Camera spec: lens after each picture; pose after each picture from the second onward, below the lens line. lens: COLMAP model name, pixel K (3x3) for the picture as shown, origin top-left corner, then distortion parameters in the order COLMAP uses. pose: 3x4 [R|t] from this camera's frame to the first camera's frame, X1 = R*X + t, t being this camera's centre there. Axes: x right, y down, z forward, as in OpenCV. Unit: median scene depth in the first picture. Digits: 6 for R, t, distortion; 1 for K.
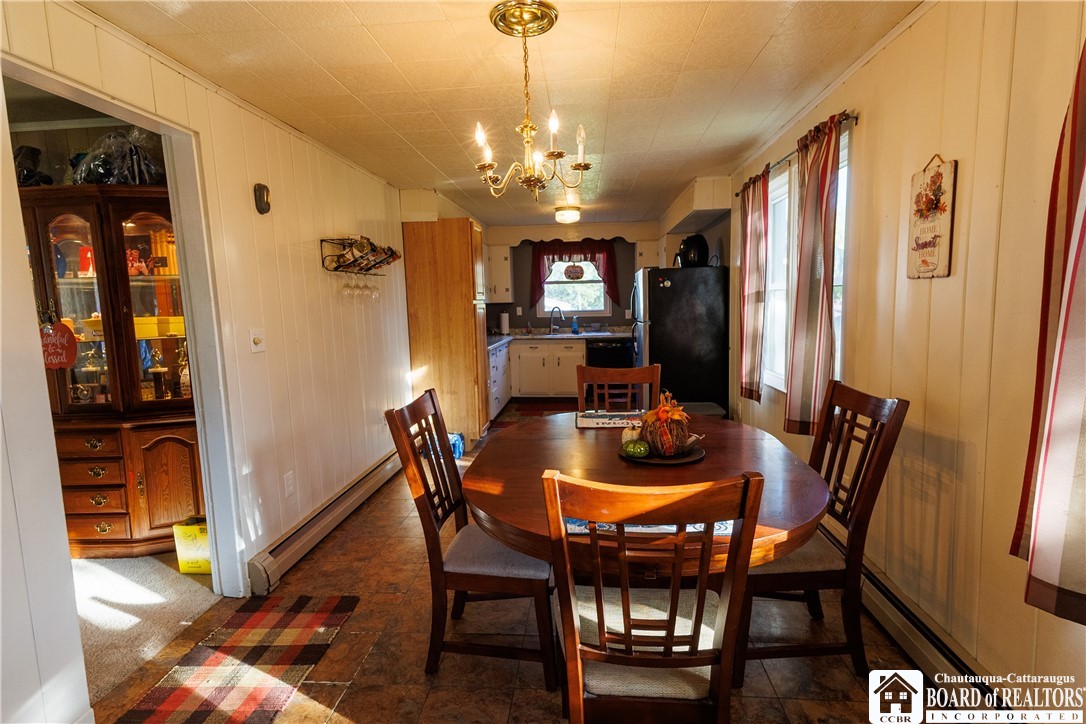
lens RADIAL K [[548.8, 0, 542.0], [0, 548.8, 360.6], [0, 0, 1]] dist [0.039347, -0.002812]
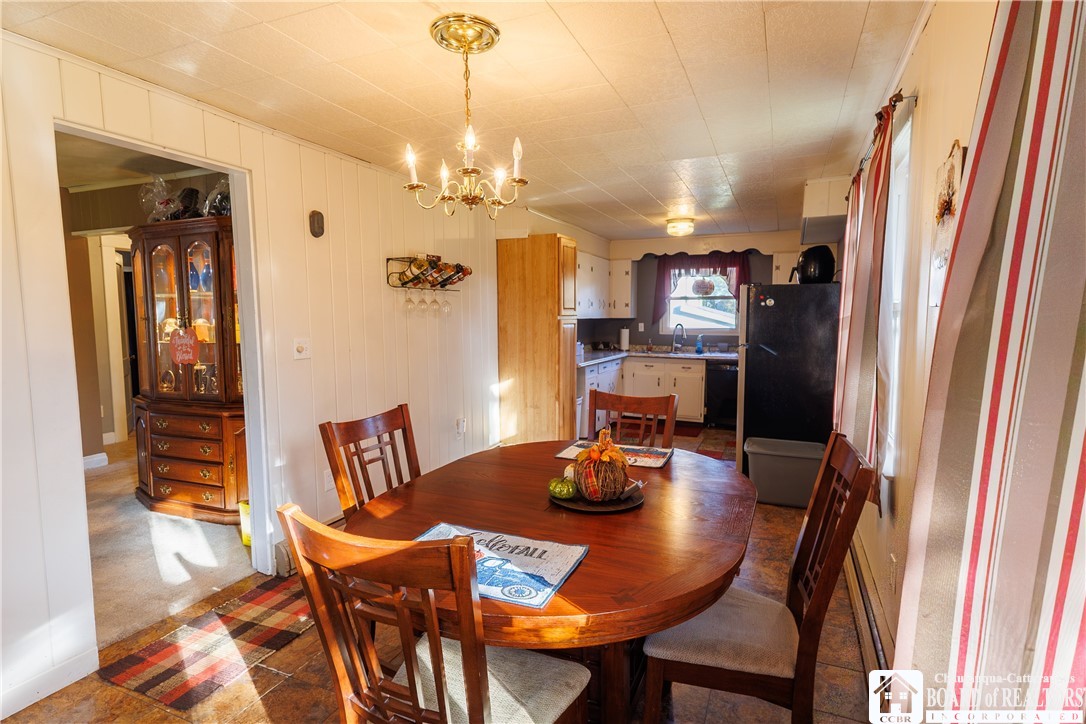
lens RADIAL K [[548.8, 0, 542.5], [0, 548.8, 360.2], [0, 0, 1]] dist [0.039347, -0.002812]
pose [[0.944032, 0.051582, -0.325795, 0.285195], [-0.058870, 0.998187, -0.012542, -0.024935], [0.324558, 0.031020, 0.945357, 0.086312]]
